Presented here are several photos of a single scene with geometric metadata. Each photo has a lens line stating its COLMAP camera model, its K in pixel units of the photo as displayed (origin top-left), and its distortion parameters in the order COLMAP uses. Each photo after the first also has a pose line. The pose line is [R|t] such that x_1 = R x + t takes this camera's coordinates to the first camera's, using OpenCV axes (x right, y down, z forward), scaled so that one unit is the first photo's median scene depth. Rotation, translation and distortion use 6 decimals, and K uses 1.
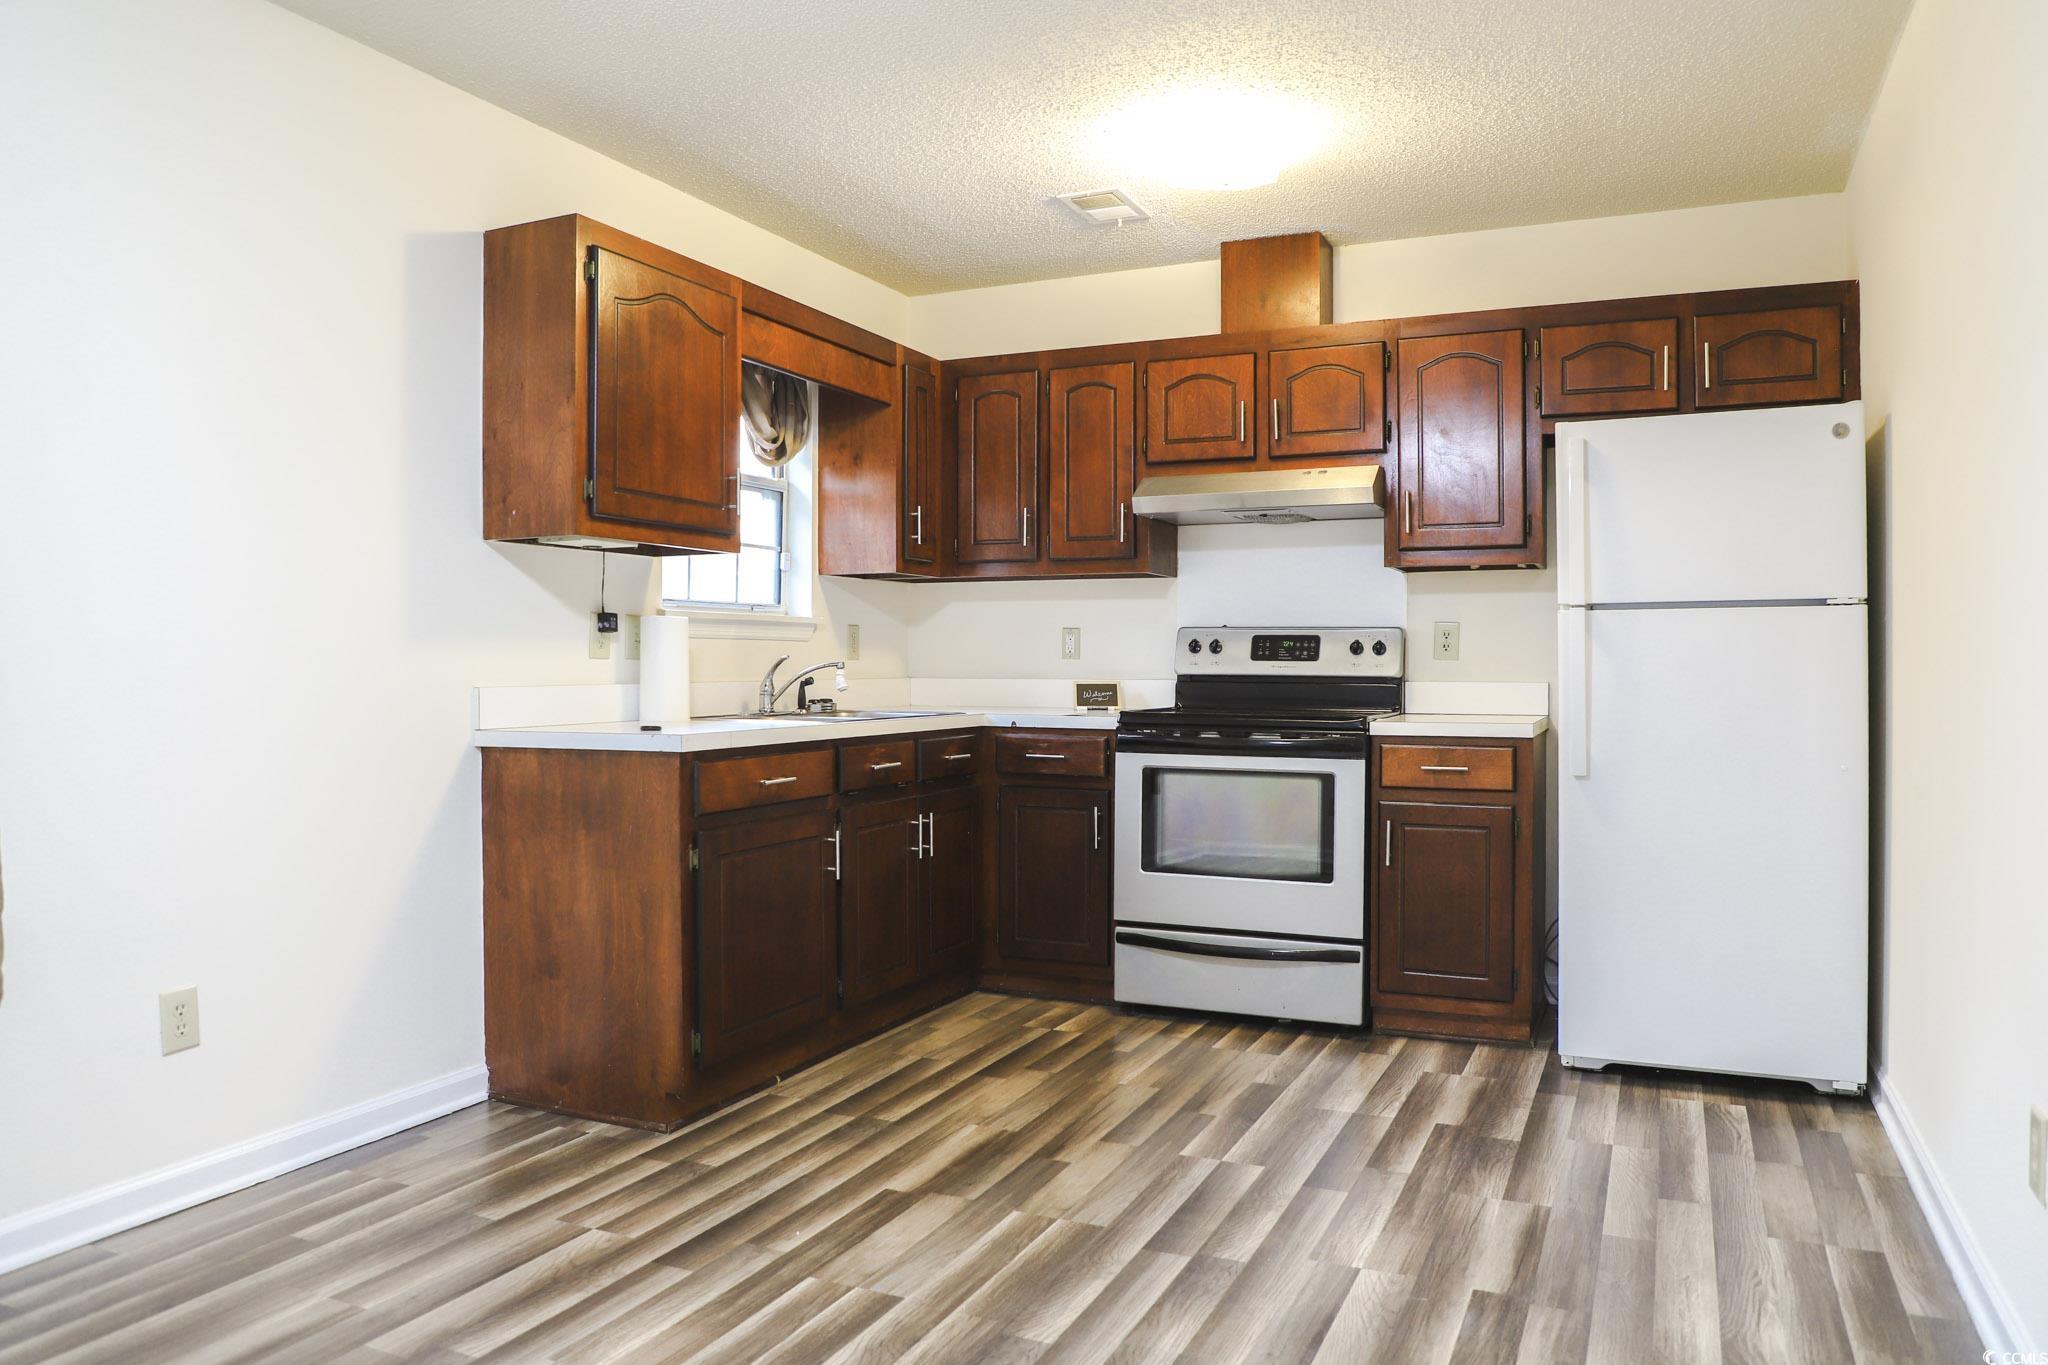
lens RADIAL K [[1418.6, 0, 1029.0], [0, 1418.6, 685.3], [0, 0, 1]] dist [-0.067646, 0.023138]
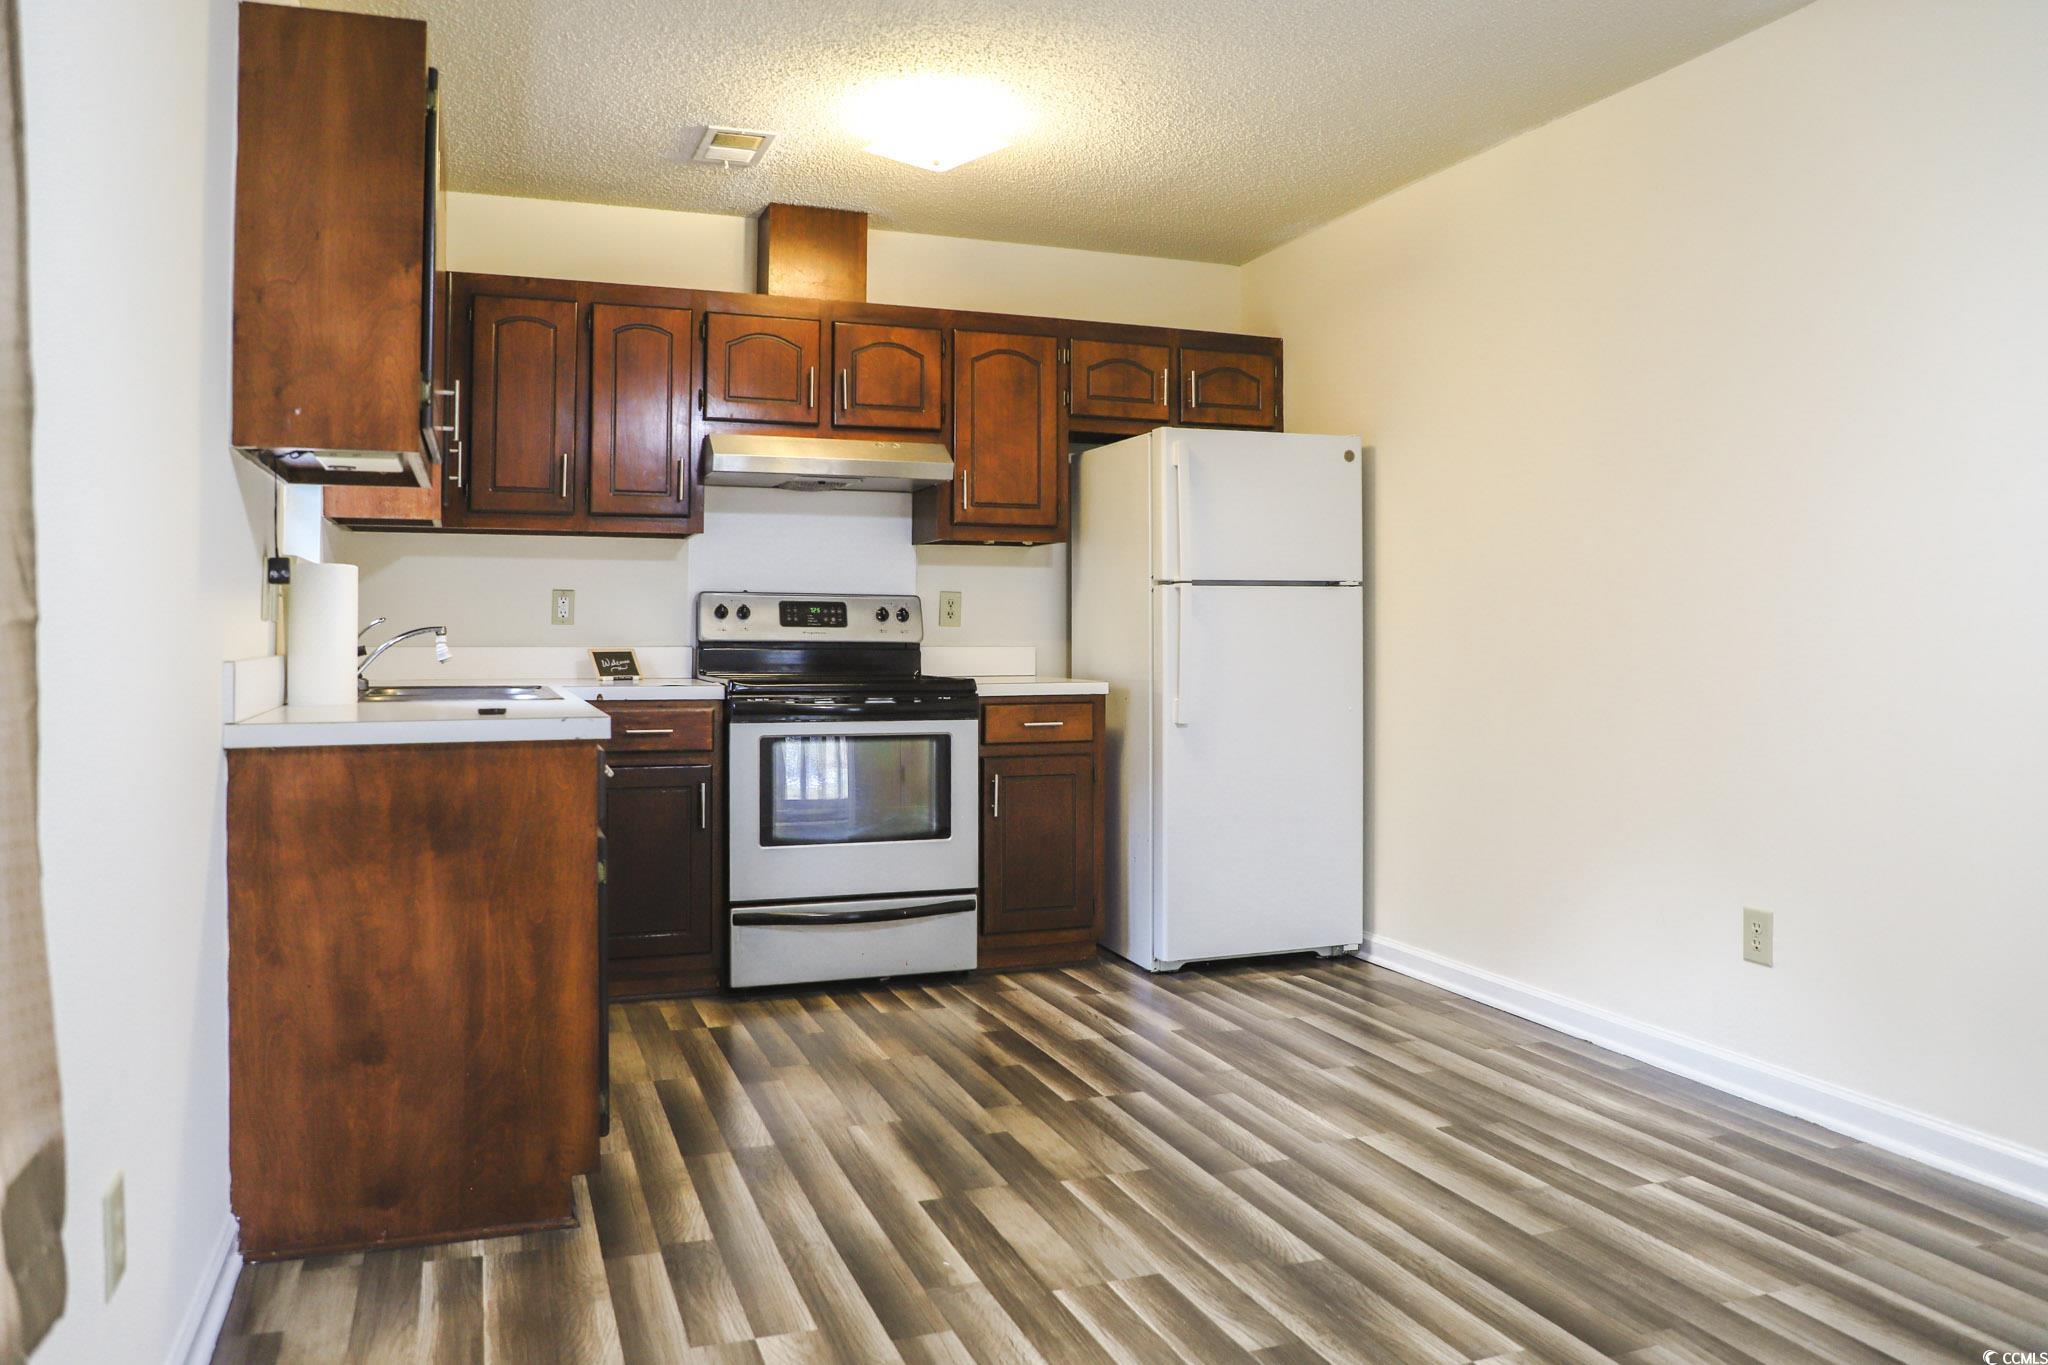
lens RADIAL K [[1418.6, 0, 1005.9], [0, 1418.6, 623.4], [0, 0, 1]] dist [-0.067646, 0.023138]
pose [[0.718747, 0.004766, 0.695255, -0.520753], [0.009718, 0.999810, -0.016901, -0.001738], [-0.695204, 0.018904, 0.718564, 0.221665]]
